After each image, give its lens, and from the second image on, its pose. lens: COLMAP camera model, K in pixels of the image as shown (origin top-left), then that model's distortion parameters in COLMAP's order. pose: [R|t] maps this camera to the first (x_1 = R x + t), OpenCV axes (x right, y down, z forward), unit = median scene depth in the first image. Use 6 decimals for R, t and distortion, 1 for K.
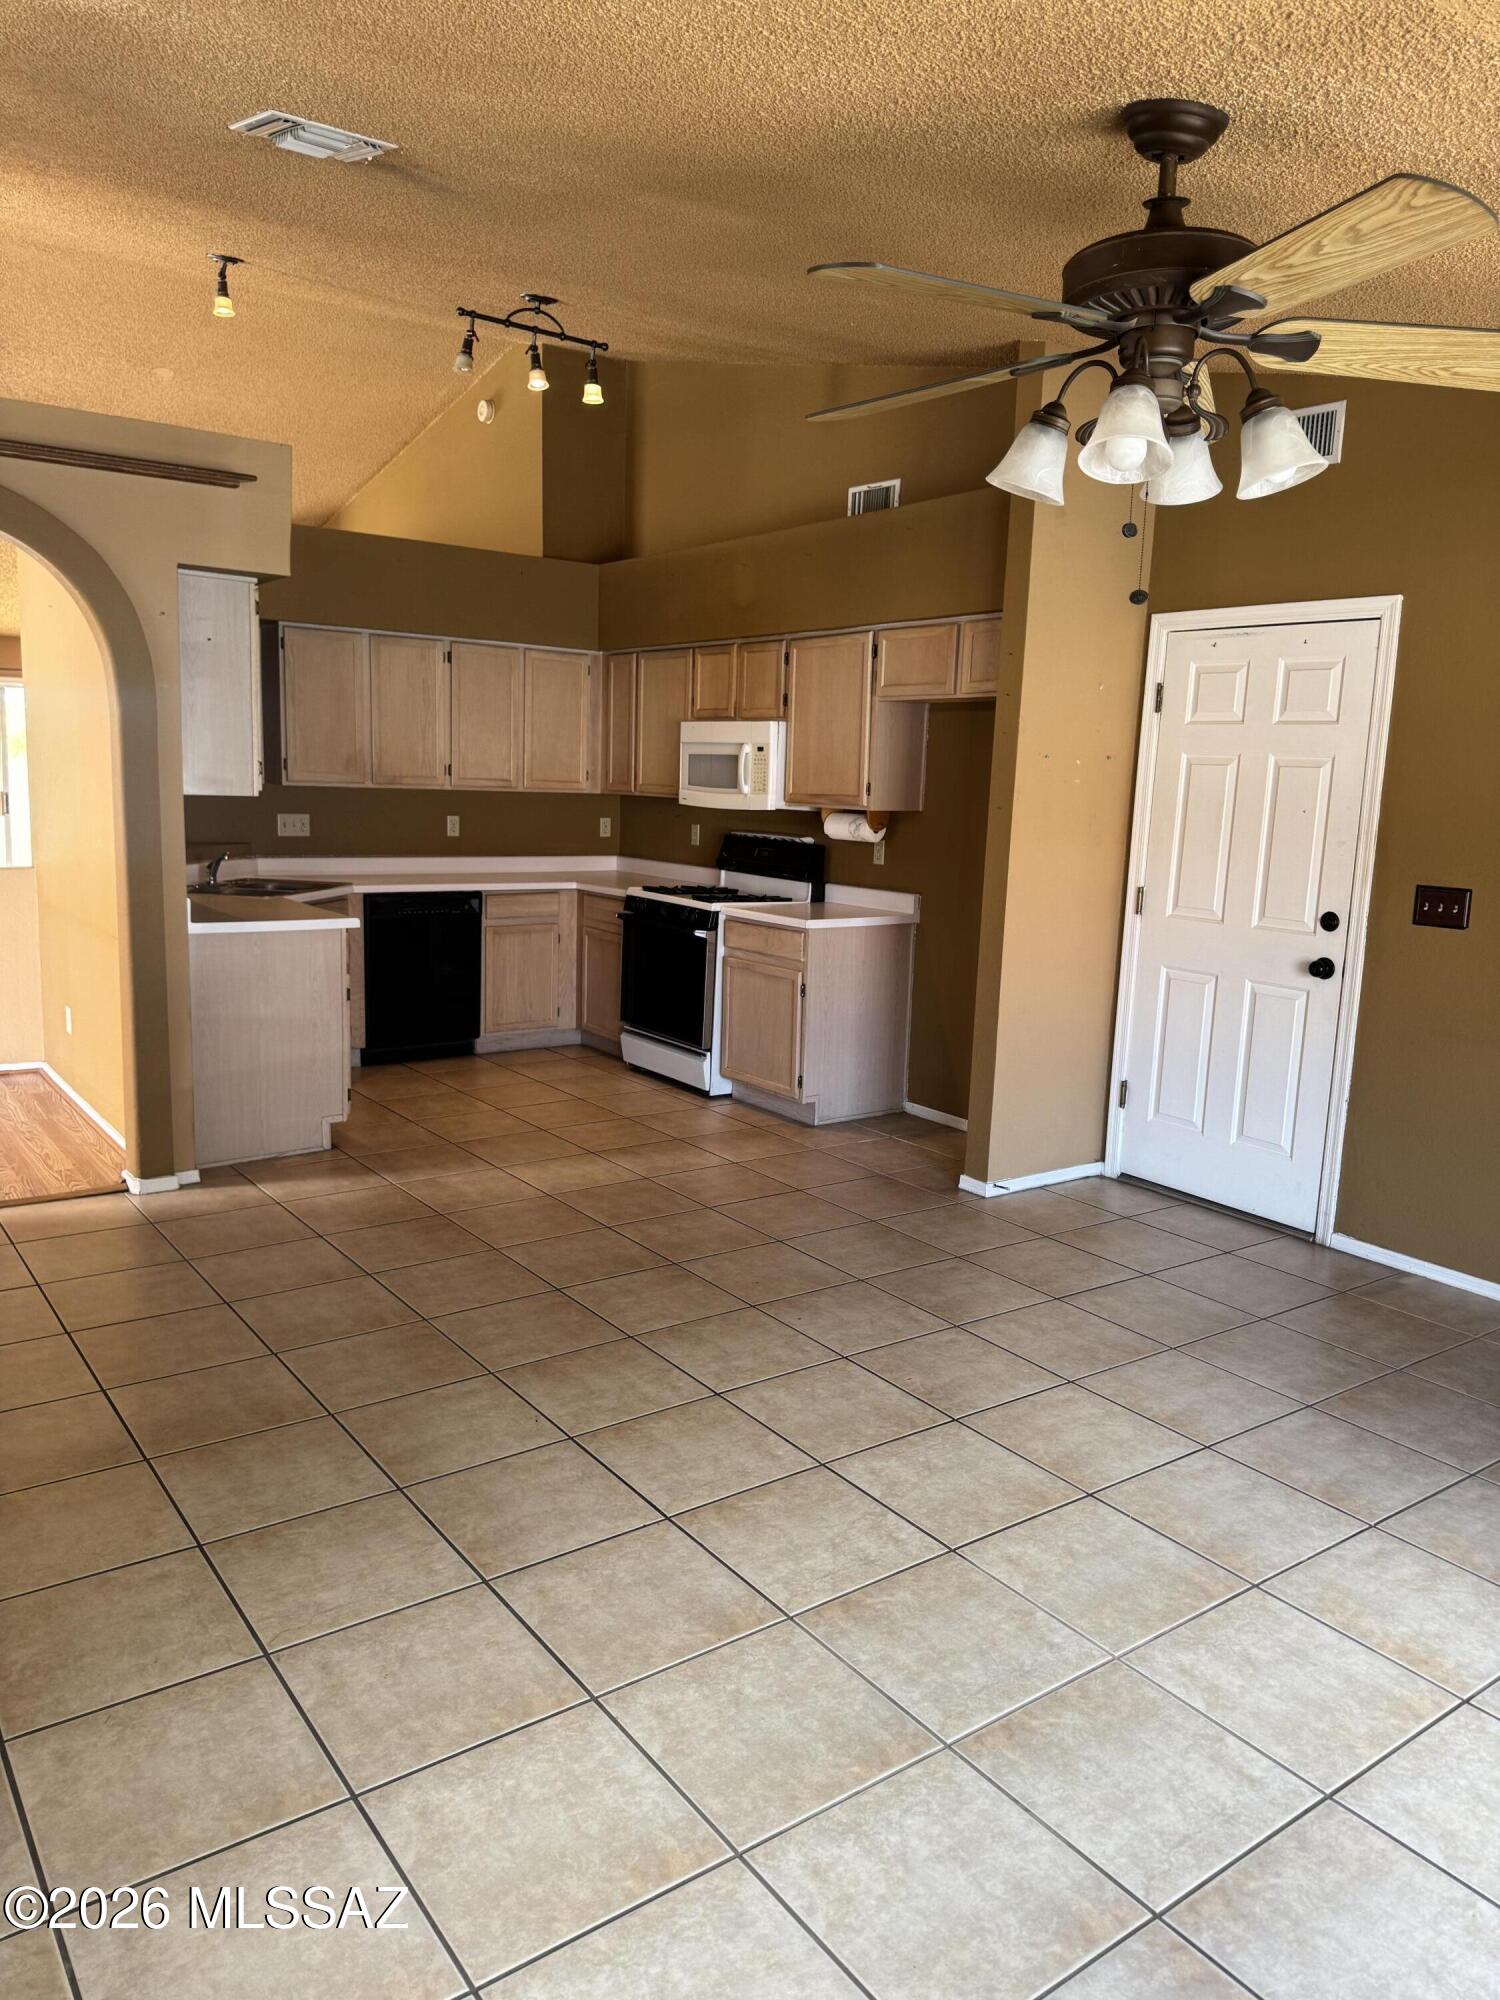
lens RADIAL K [[1411.2, 0, 750.0], [0, 1411.2, 1000.0], [0, 0, 1]] dist [0.100715, -0.148955]
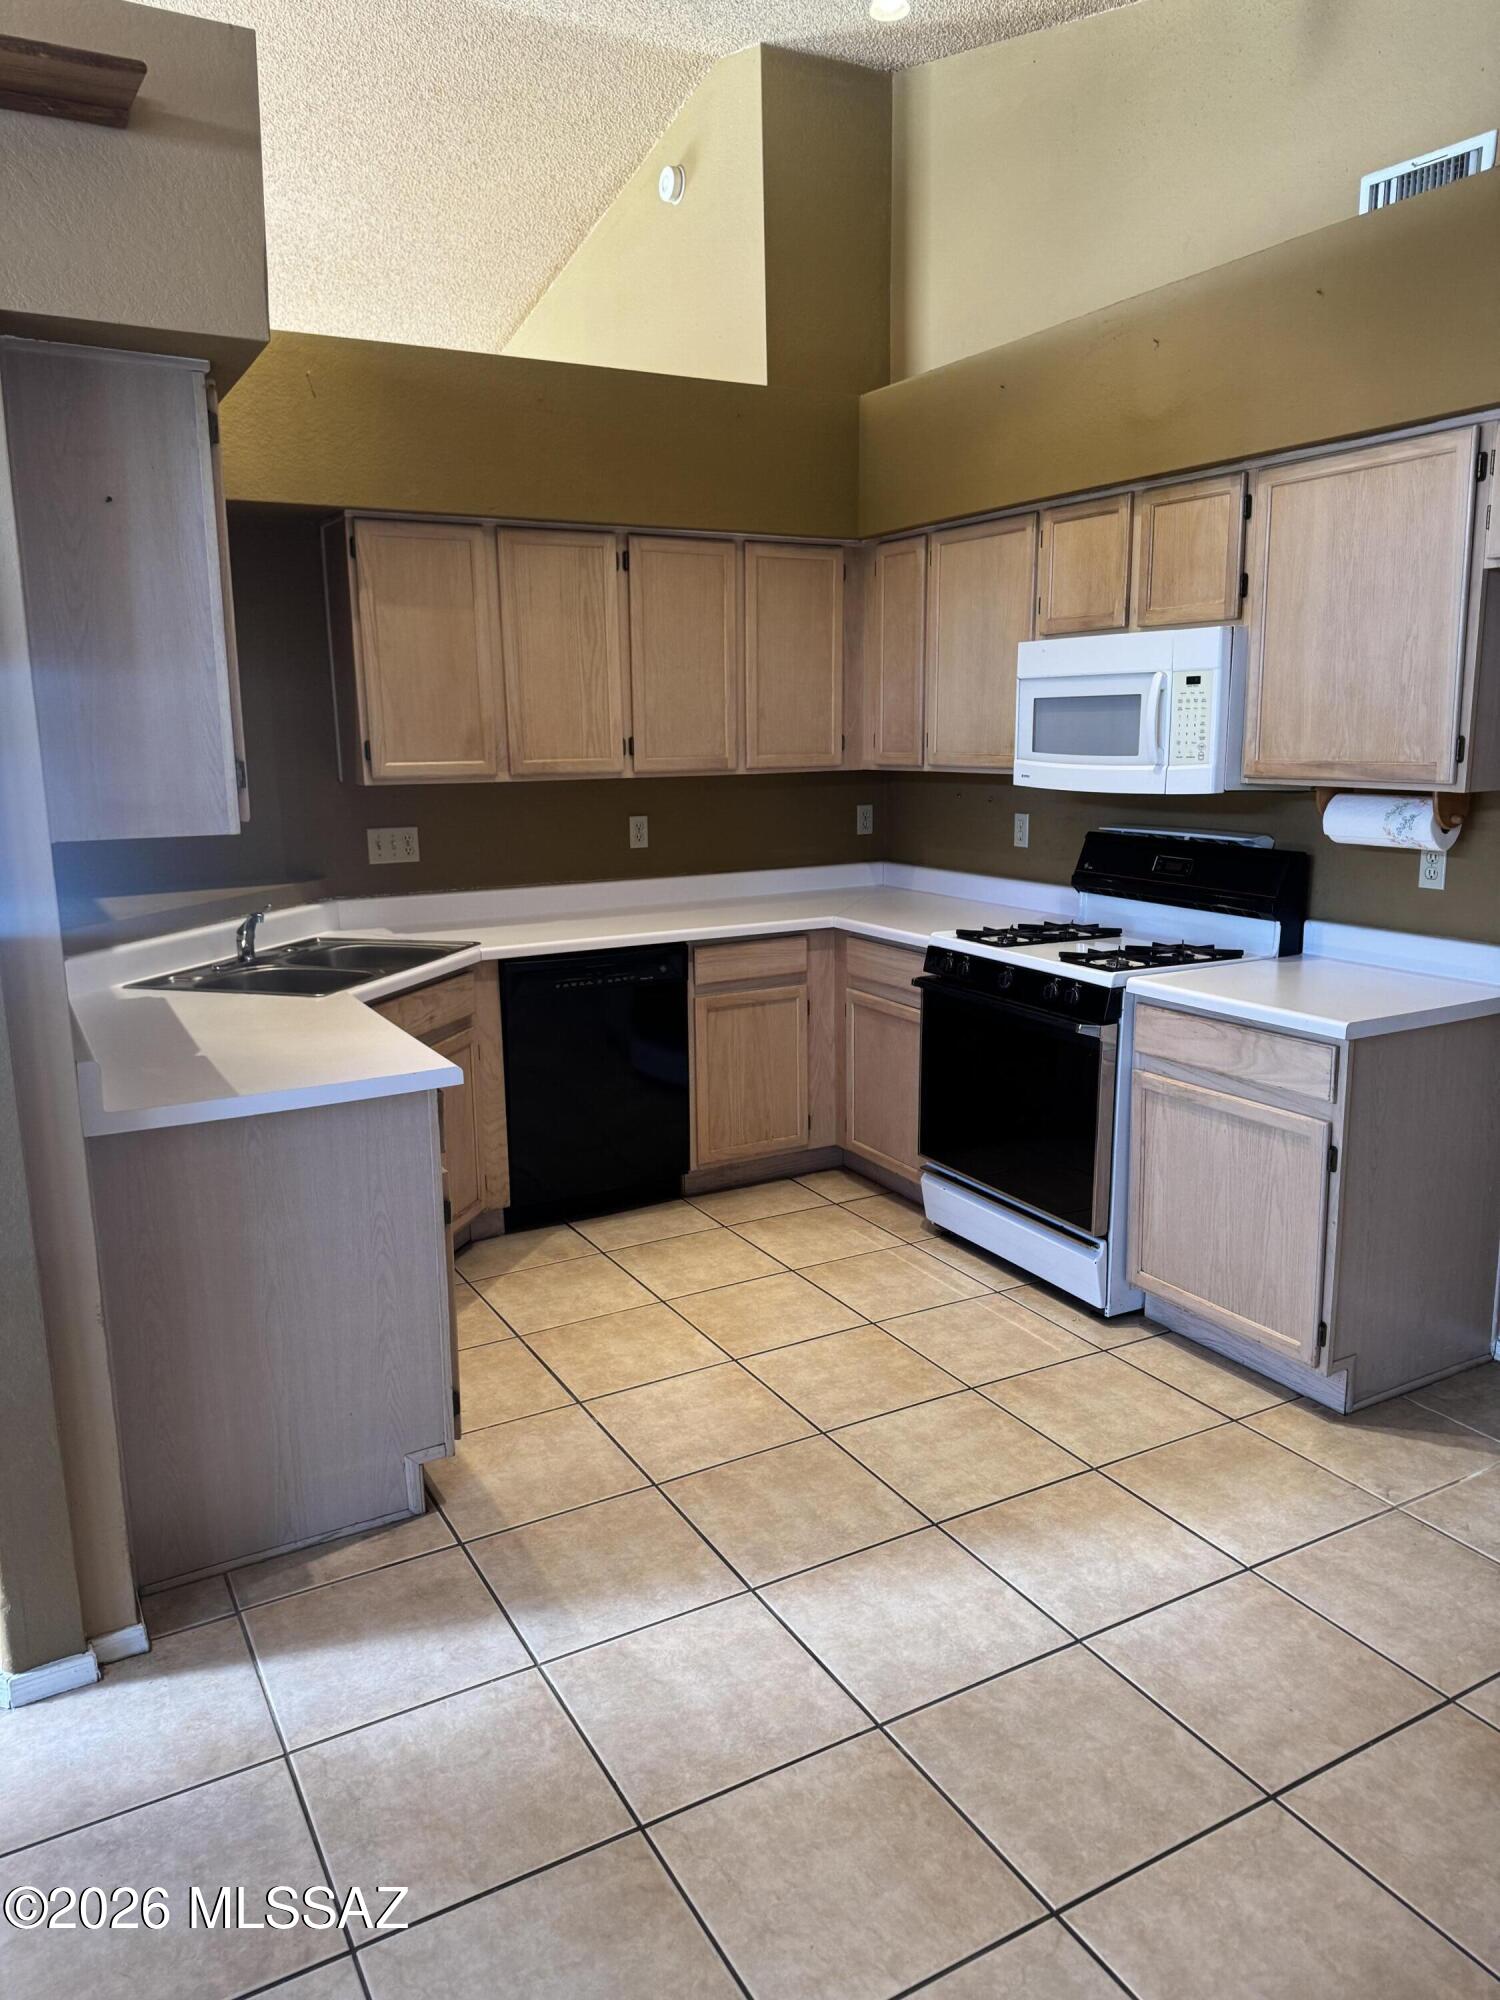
lens RADIAL K [[1411.2, 0, 750.0], [0, 1411.2, 1000.0], [0, 0, 1]] dist [0.100715, -0.148955]
pose [[0.991172, -0.022537, -0.130652, -0.086265], [0.027009, 0.999105, 0.032557, -0.073953], [0.129801, -0.035799, 0.990894, 0.412538]]
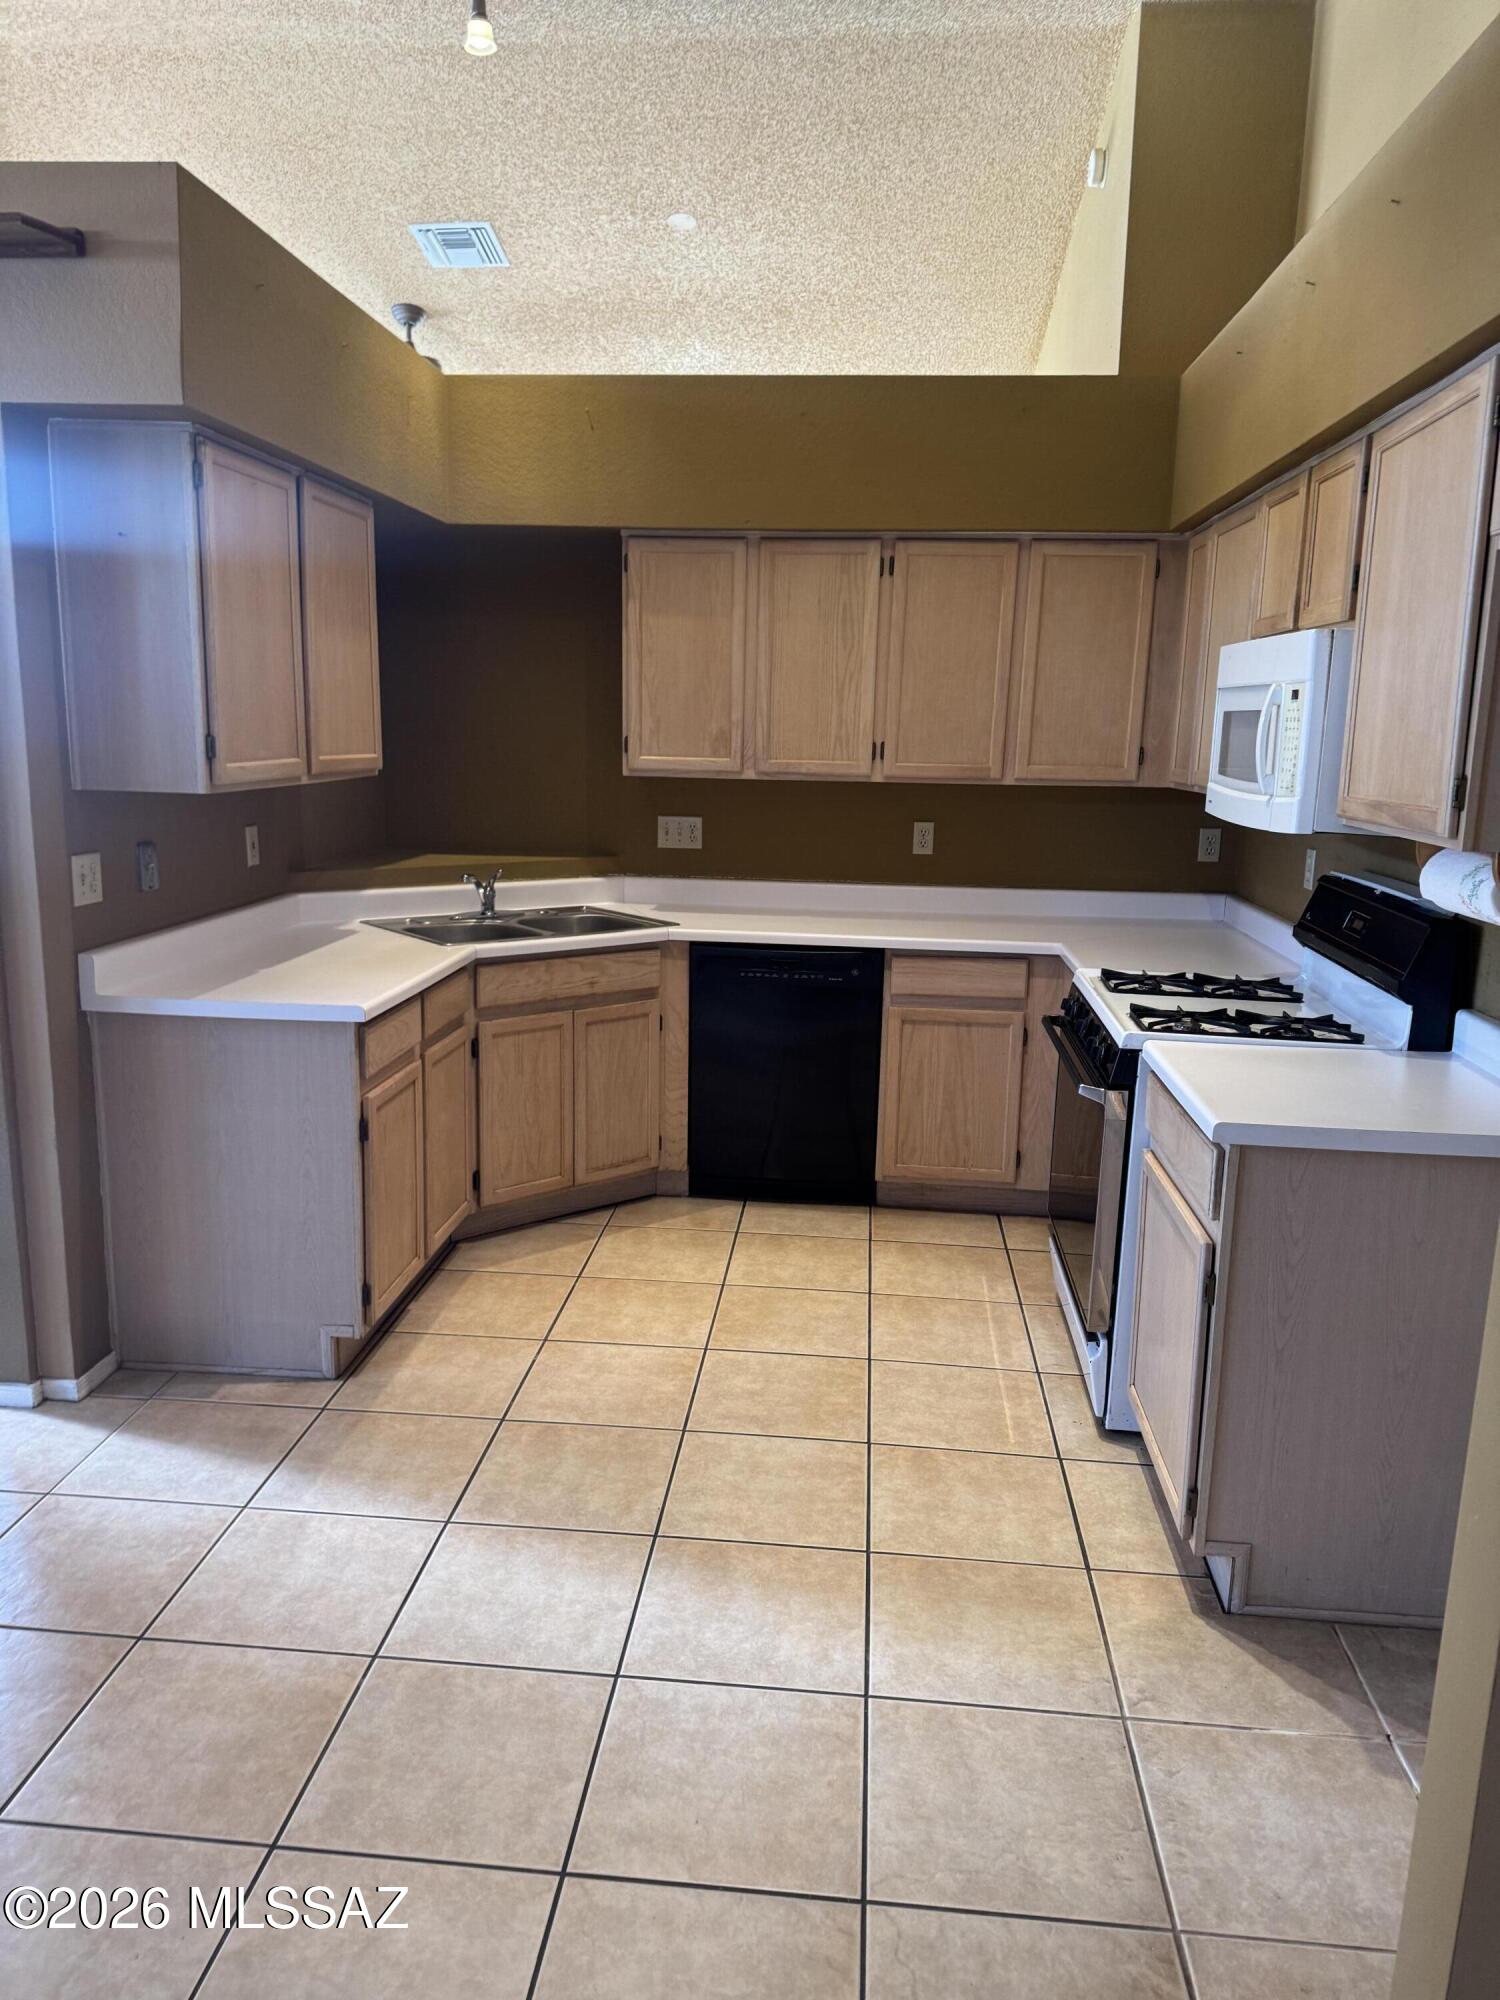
lens RADIAL K [[1405.6, 0, 728.2], [0, 1405.6, 1001.4], [0, 0, 1]] dist [0.105390, -0.154670]
pose [[0.743323, 0.112922, -0.659333, 0.168841], [-0.103849, 0.993179, 0.053021, -0.083137], [0.660823, 0.029059, 0.749979, 0.523749]]
